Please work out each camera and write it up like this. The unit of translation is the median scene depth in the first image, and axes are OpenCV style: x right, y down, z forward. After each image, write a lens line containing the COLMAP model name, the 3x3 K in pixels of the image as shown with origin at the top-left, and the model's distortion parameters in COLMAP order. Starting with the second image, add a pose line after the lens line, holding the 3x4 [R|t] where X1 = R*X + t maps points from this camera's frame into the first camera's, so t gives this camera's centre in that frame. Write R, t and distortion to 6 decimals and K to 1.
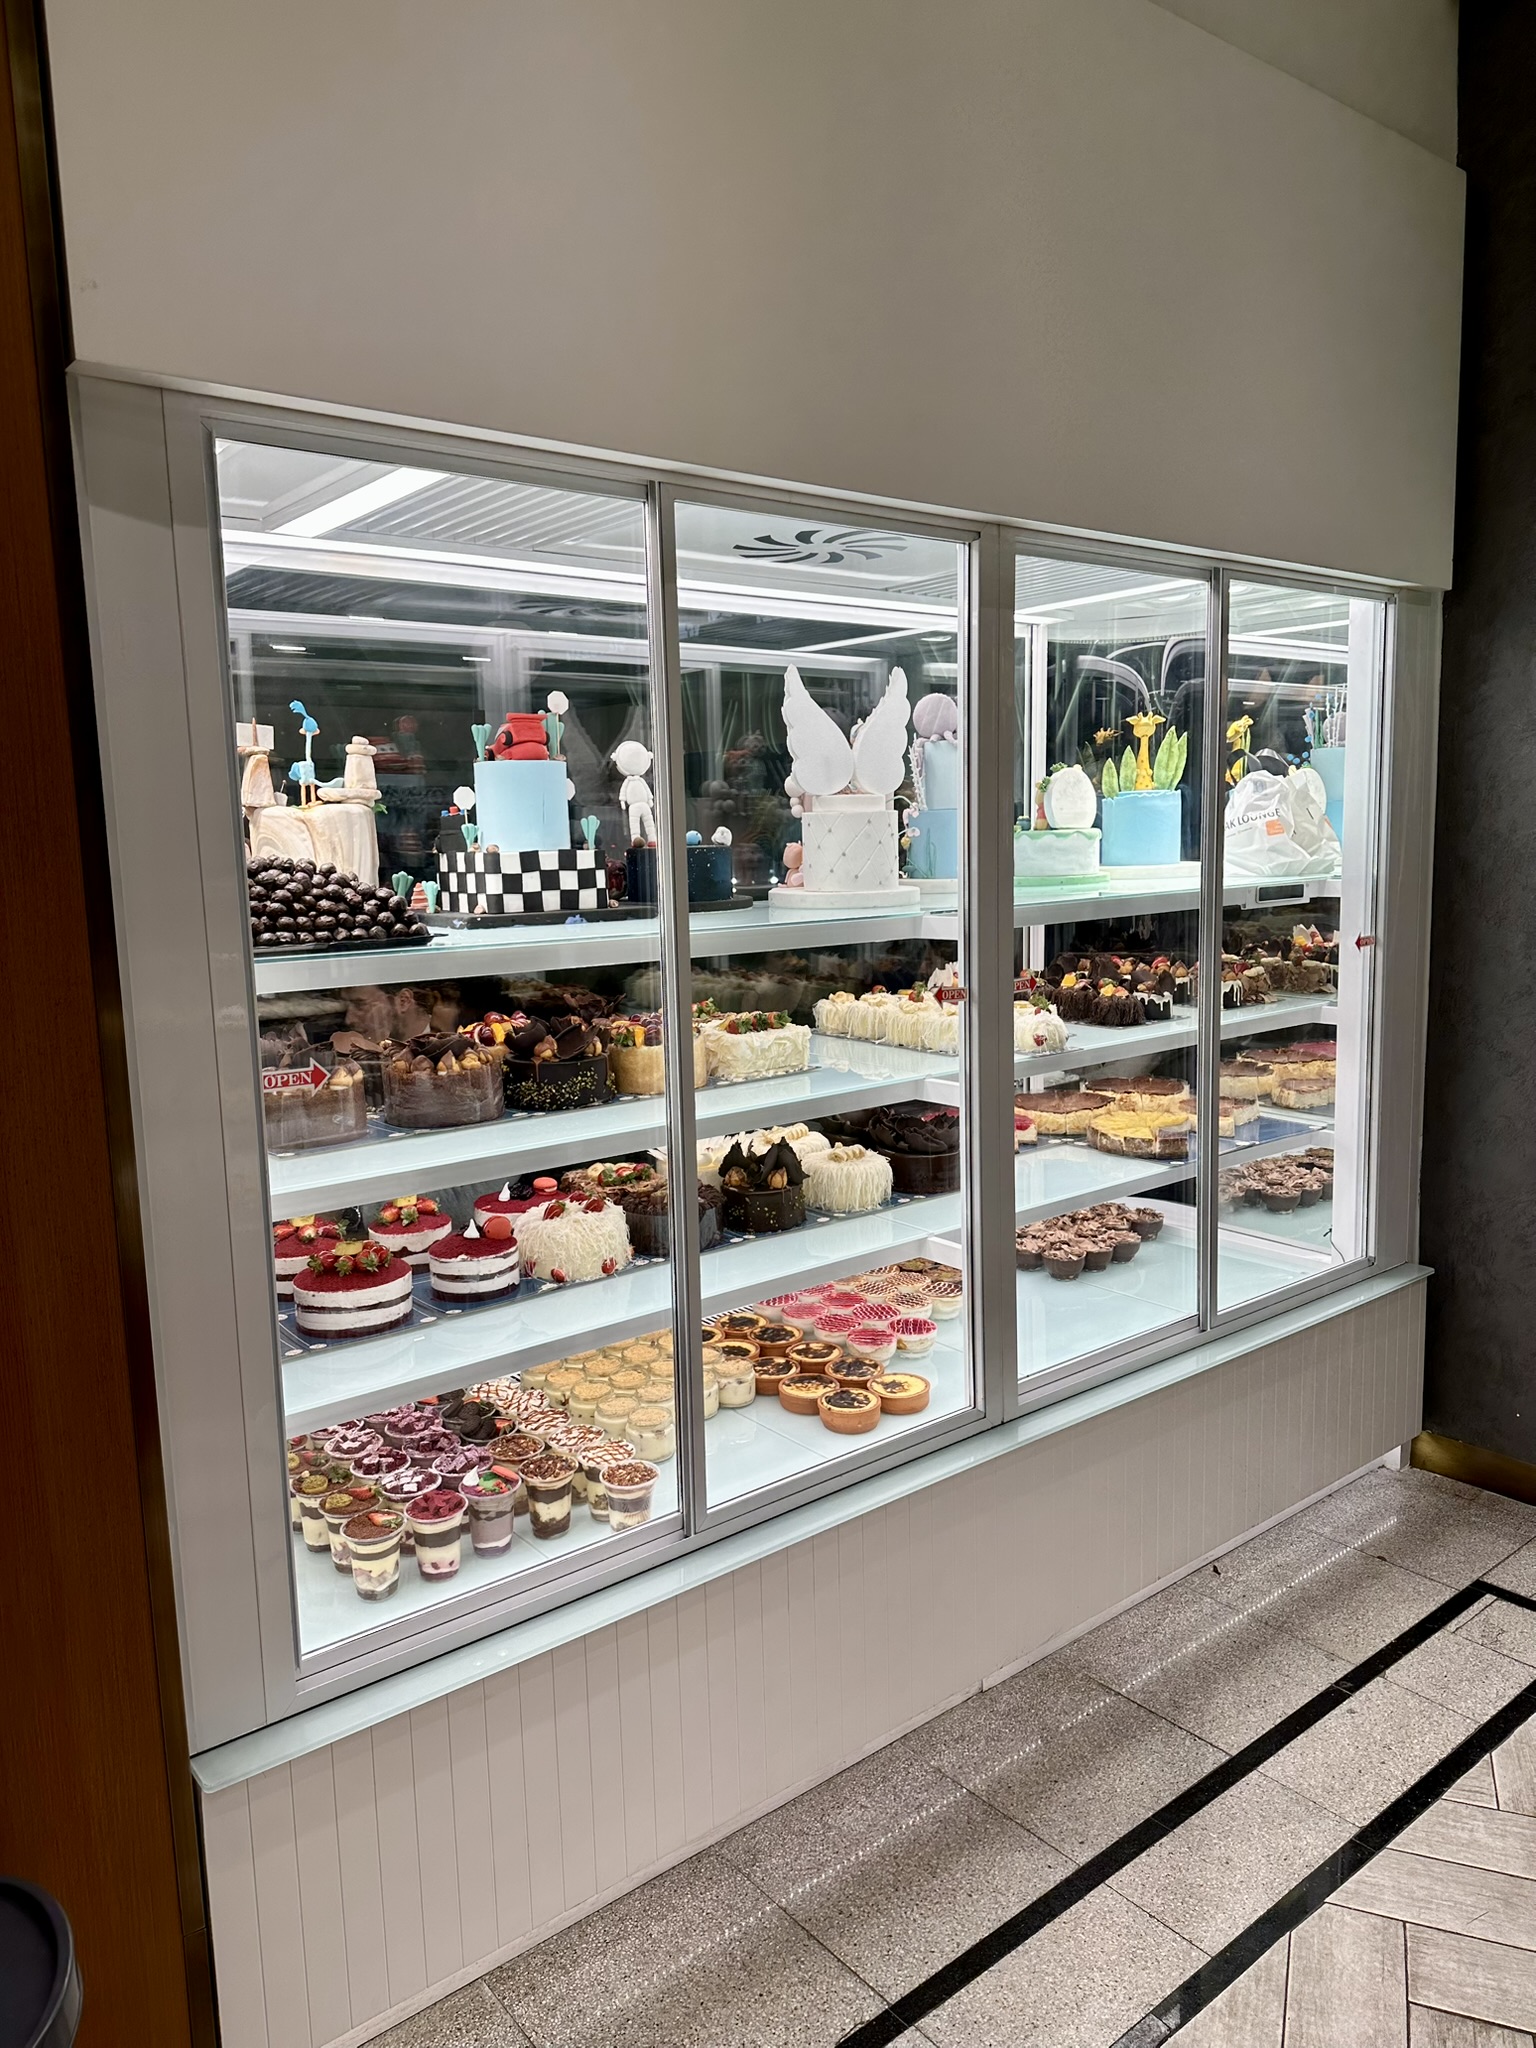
lens RADIAL K [[1440.5, 0, 778.7], [0, 1440.5, 1017.3], [0, 0, 1]] dist [0.058527, -0.064638]
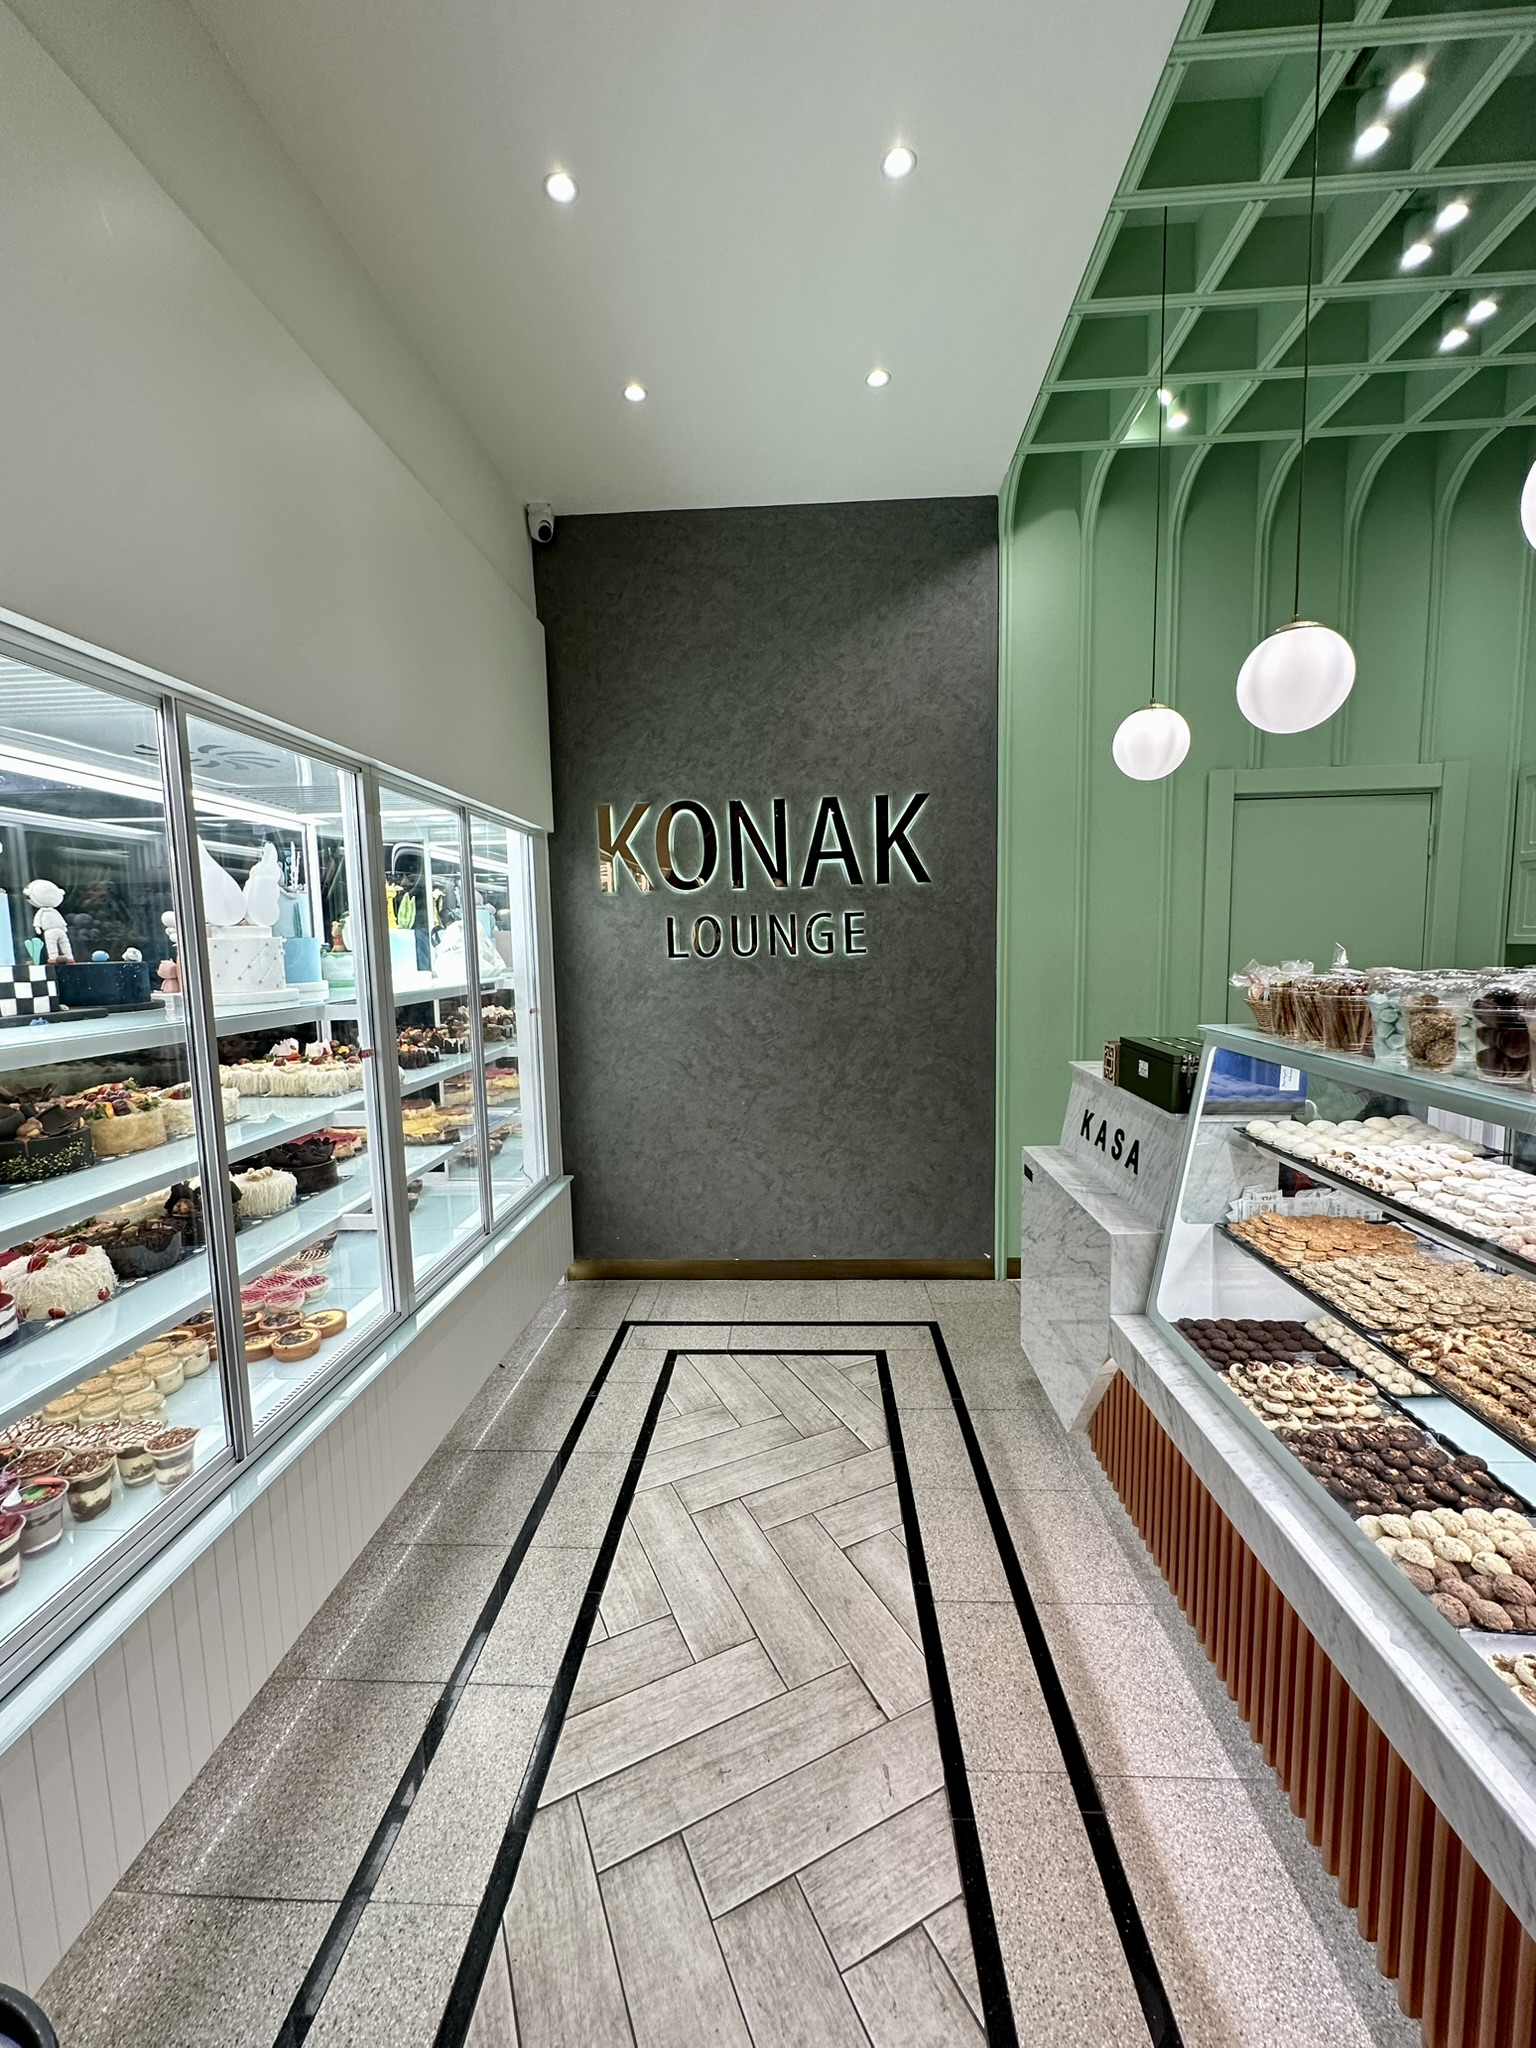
lens RADIAL K [[817.6, 0, 772.9], [0, 817.6, 1028.8], [0, 0, 1]] dist [-0.001964, 0.000307]
pose [[0.667801, -0.070247, 0.741017, -0.205006], [0.100391, 0.994941, 0.003846, -0.001823], [-0.737539, 0.071823, 0.671475, 0.058734]]
